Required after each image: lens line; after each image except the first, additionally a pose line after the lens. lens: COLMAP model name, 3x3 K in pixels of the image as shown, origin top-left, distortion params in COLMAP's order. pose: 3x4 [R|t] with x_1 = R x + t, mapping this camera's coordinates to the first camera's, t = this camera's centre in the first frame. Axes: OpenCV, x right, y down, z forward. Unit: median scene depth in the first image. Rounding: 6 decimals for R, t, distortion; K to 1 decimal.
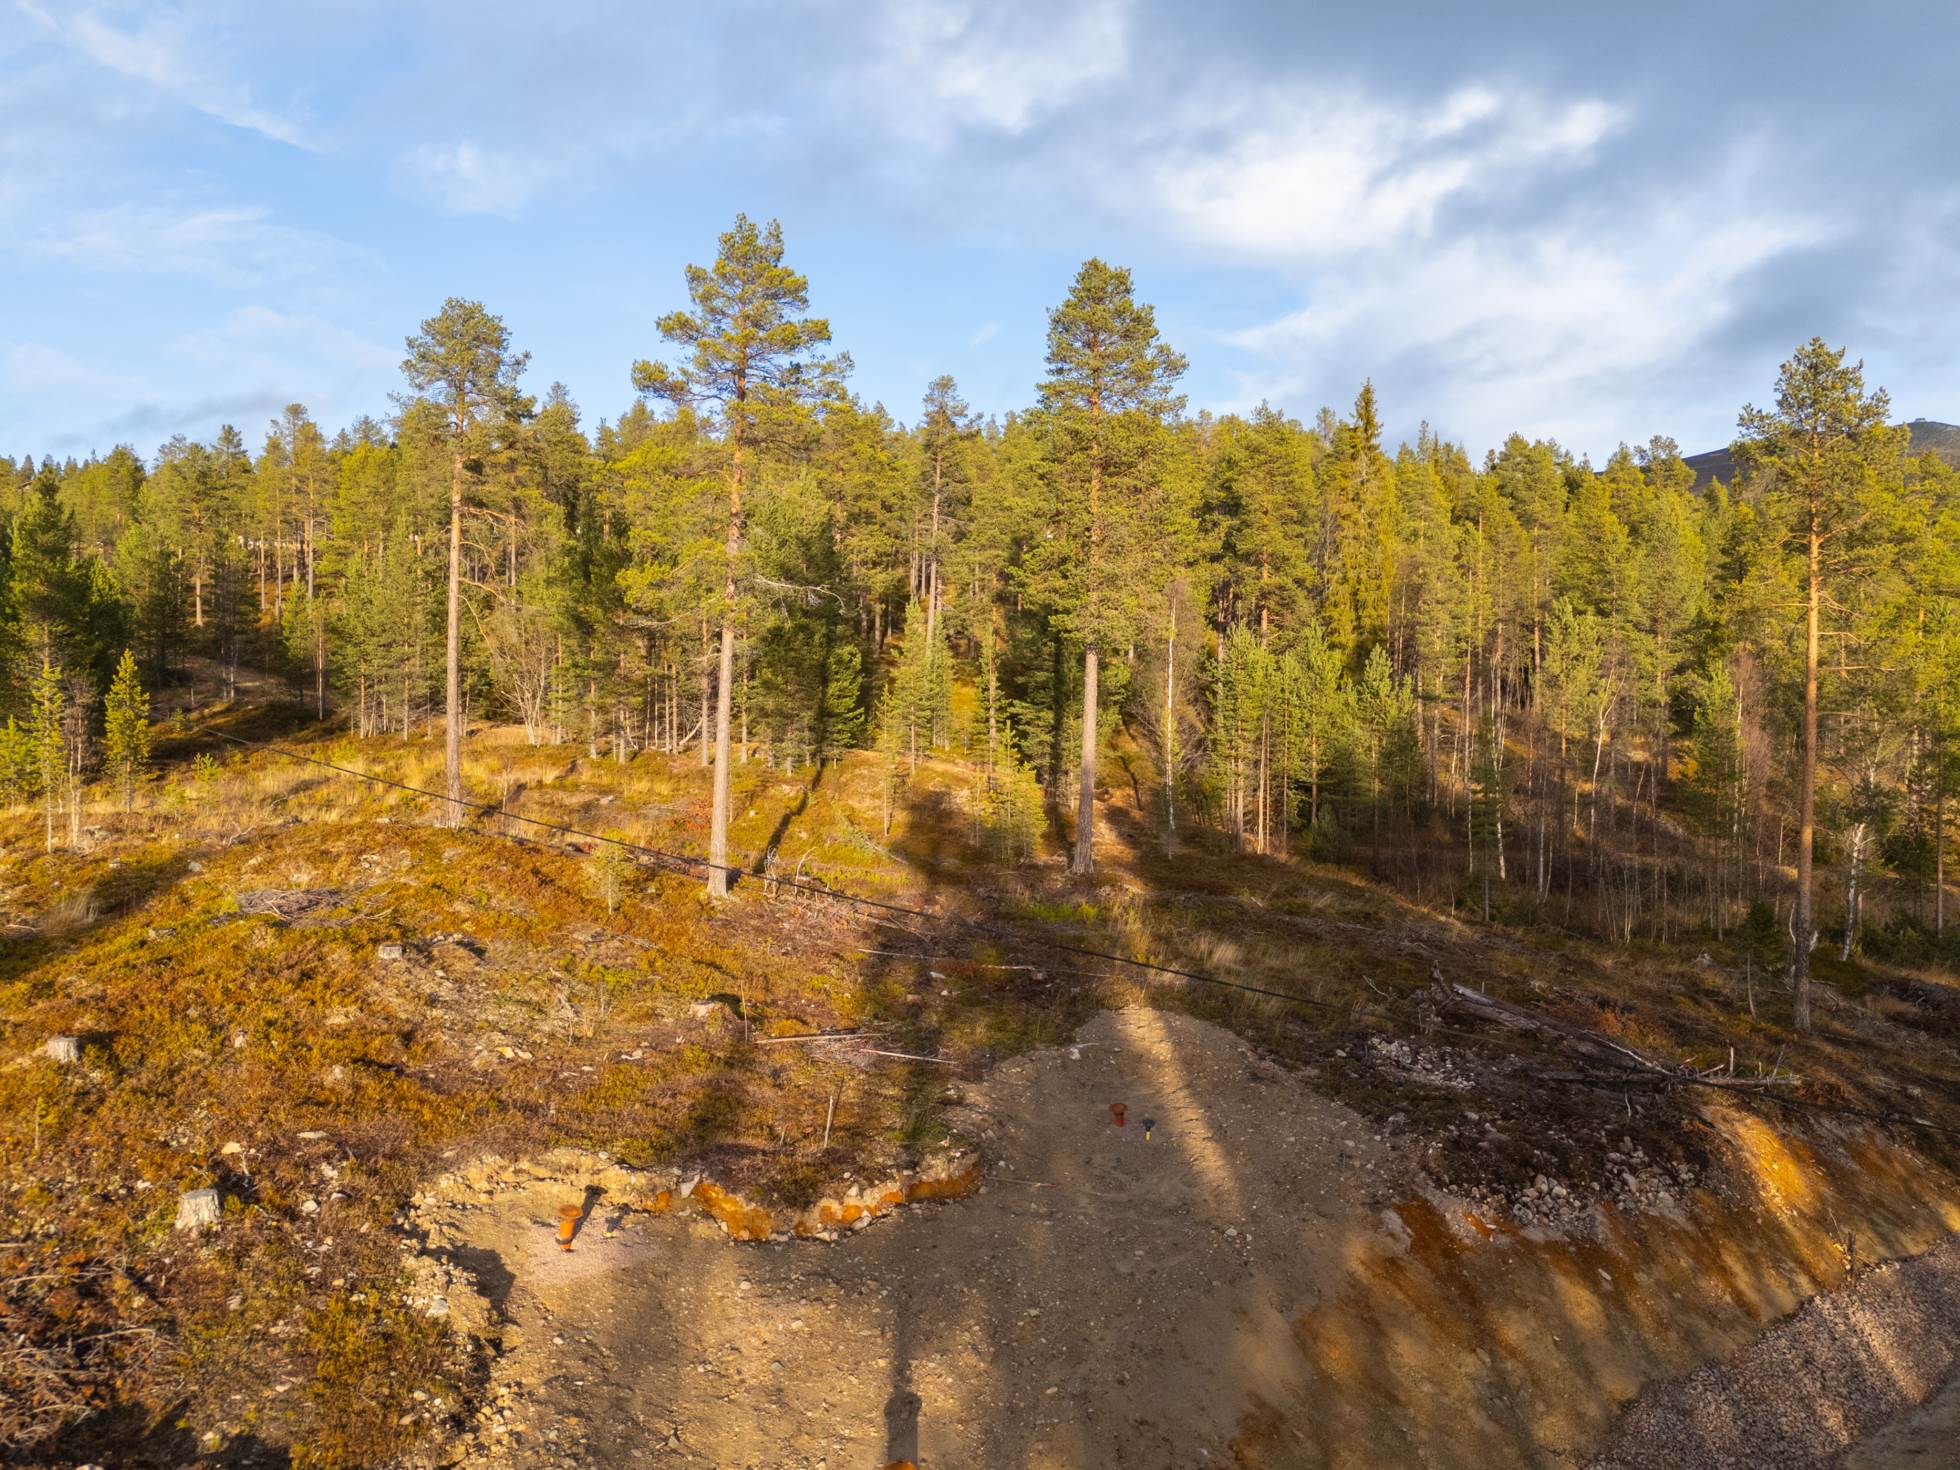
lens RADIAL K [[1436.8, 0, 975.5], [0, 1436.8, 748.6], [0, 0, 1]] dist [0.079768, -0.074426]
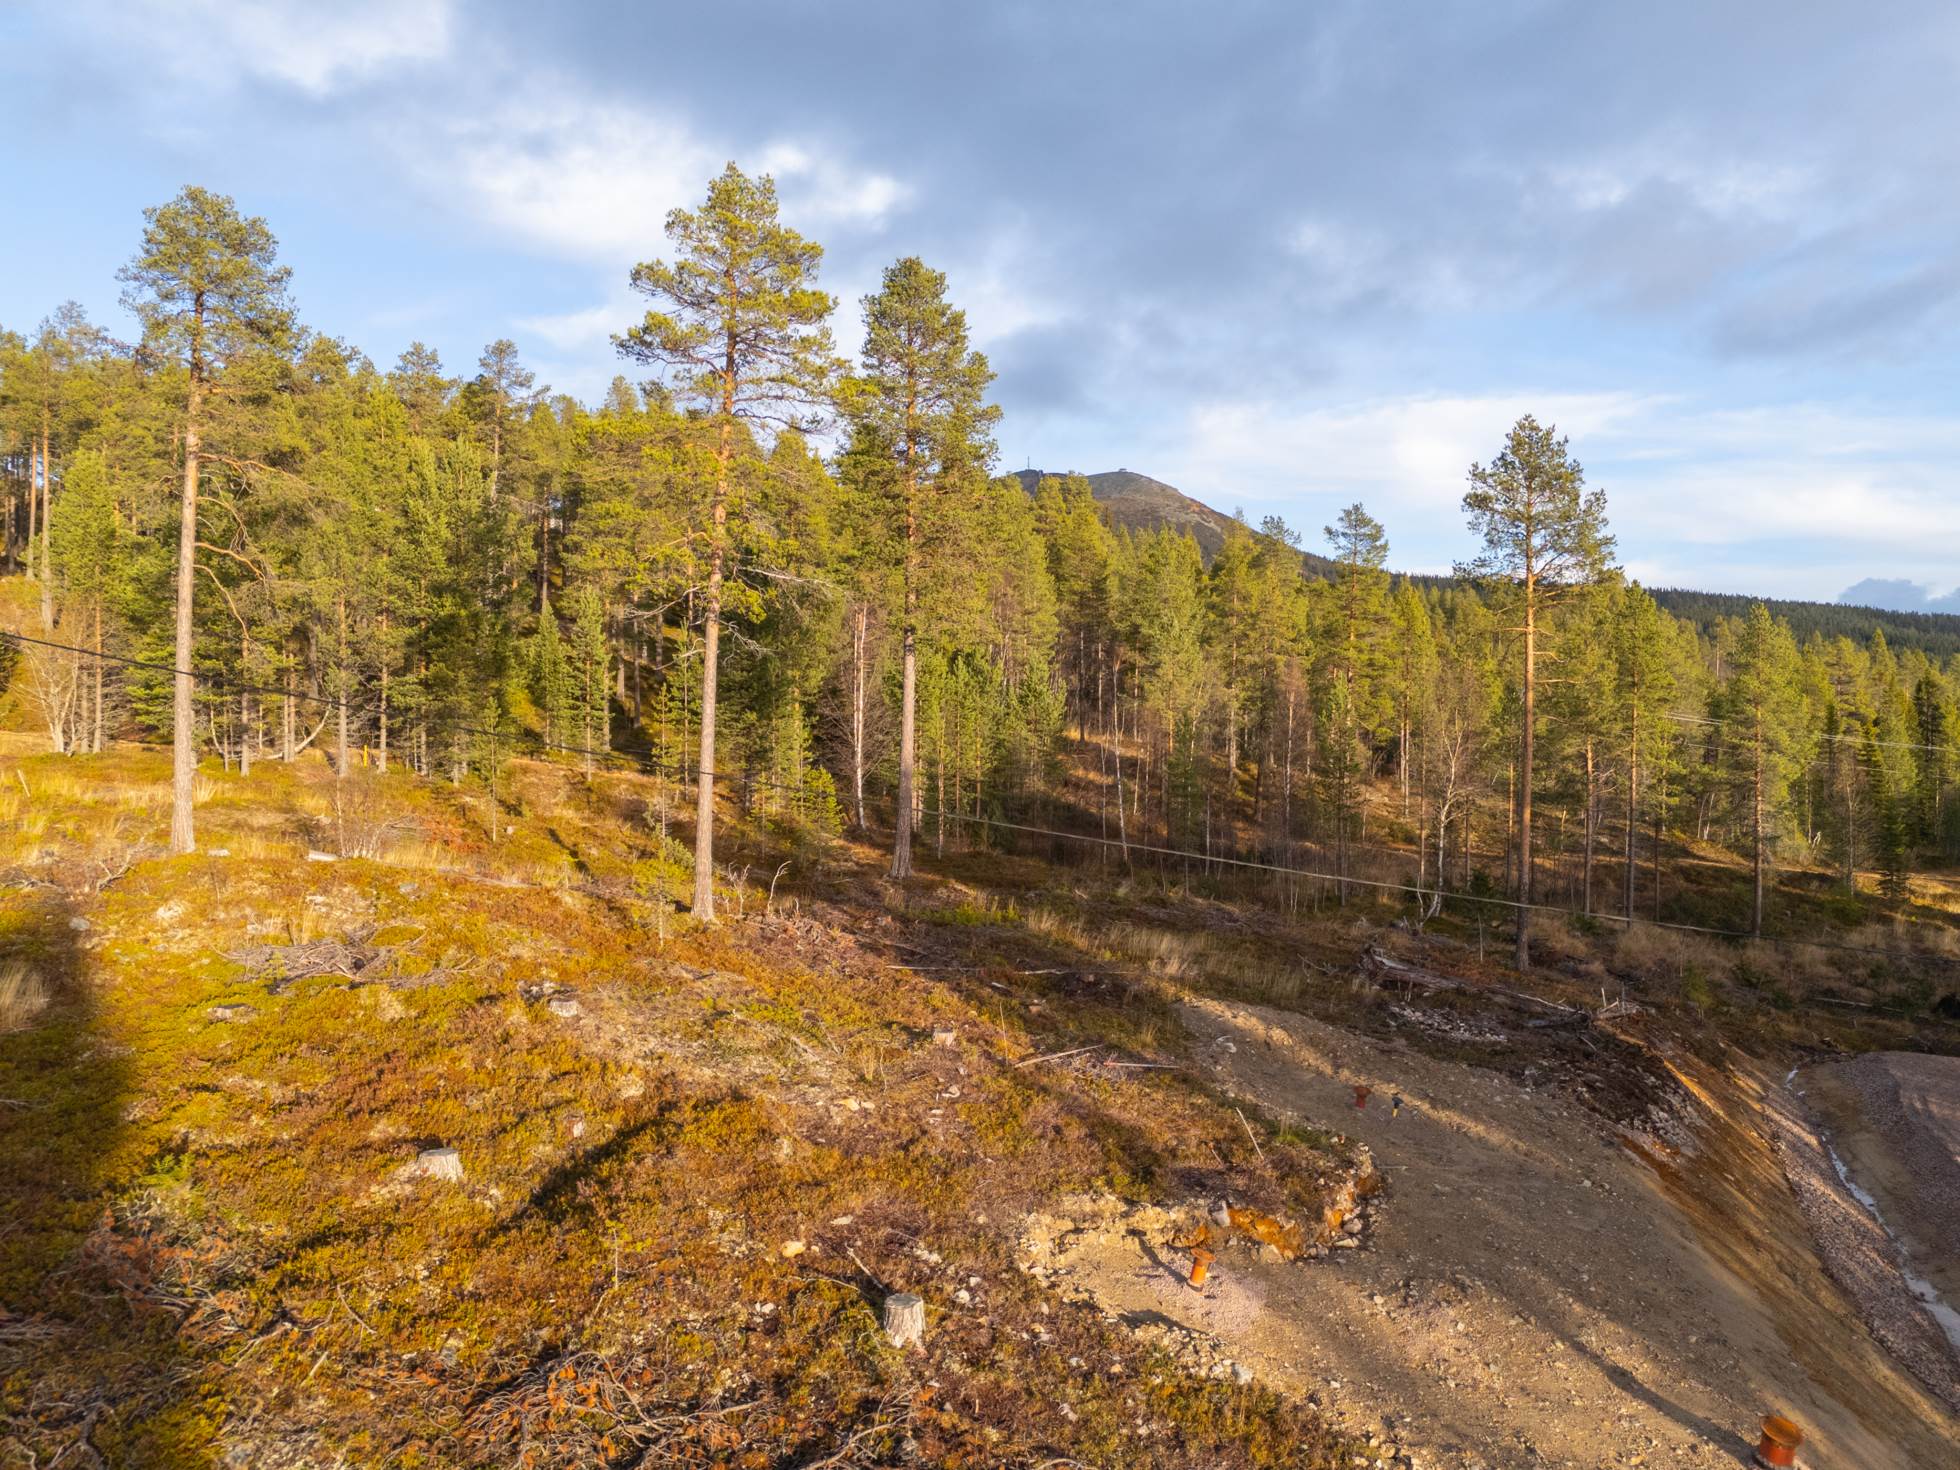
lens RADIAL K [[1436.8, 0, 987.1], [0, 1436.8, 727.5], [0, 0, 1]] dist [0.079768, -0.074426]
pose [[0.896484, -0.007171, 0.443018, -0.325153], [0.018800, 0.999584, -0.021863, 0.007445], [-0.442677, 0.027929, 0.896246, 0.108404]]
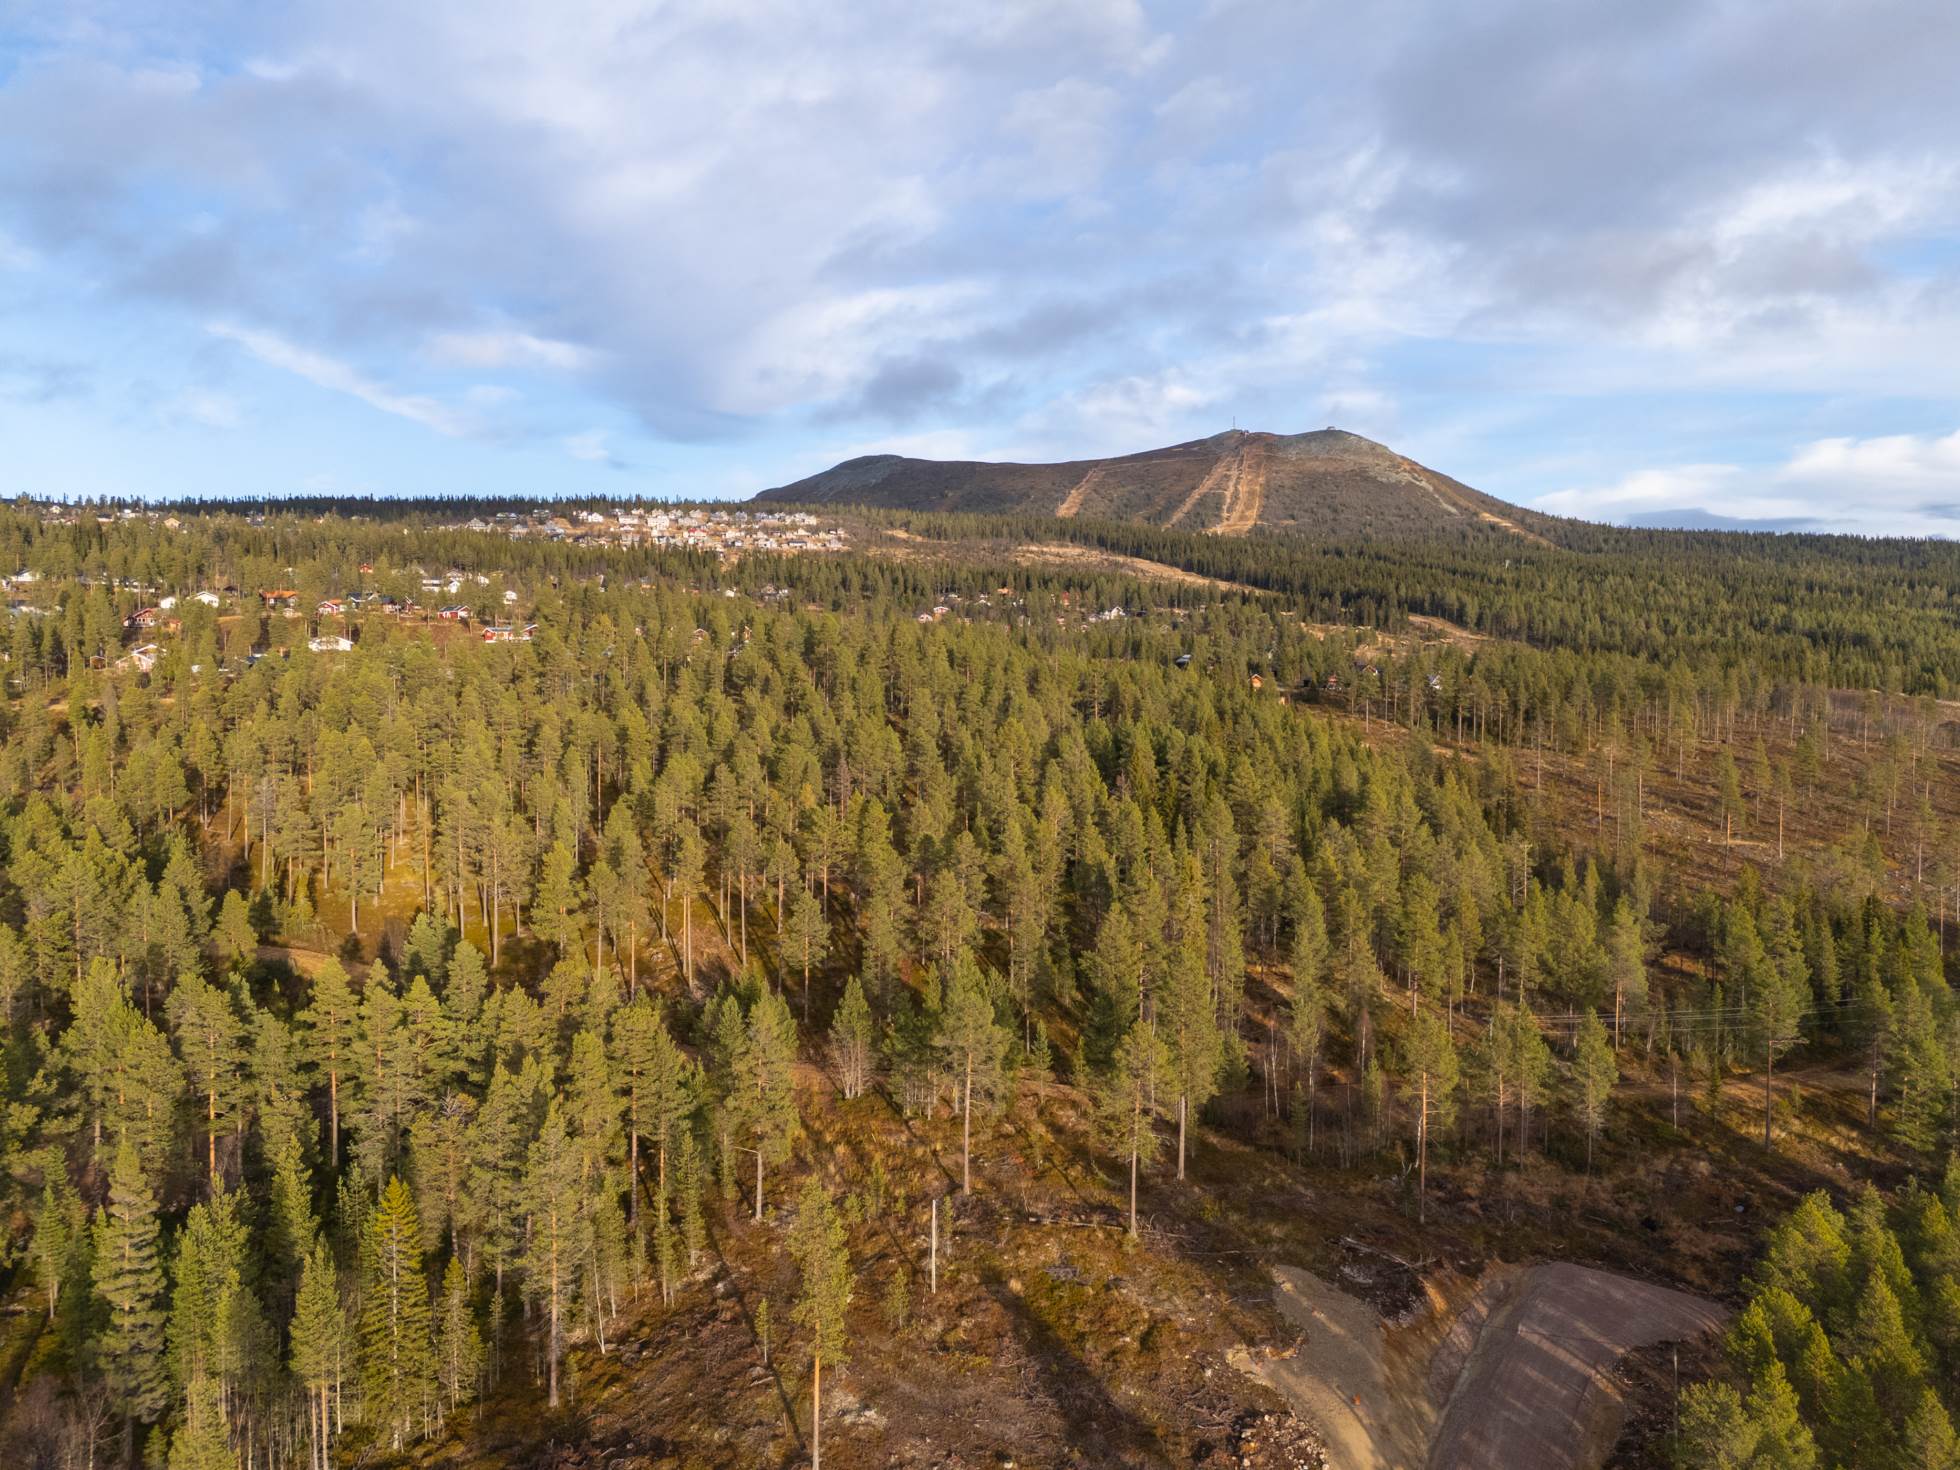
lens RADIAL K [[1436.8, 0, 983.0], [0, 1436.8, 719.1], [0, 0, 1]] dist [0.079768, -0.074426]
pose [[0.950997, -0.032602, 0.307477, -1.116795], [0.031368, 0.999468, 0.008954, -0.831901], [-0.307605, 0.001130, 0.951513, -1.477003]]
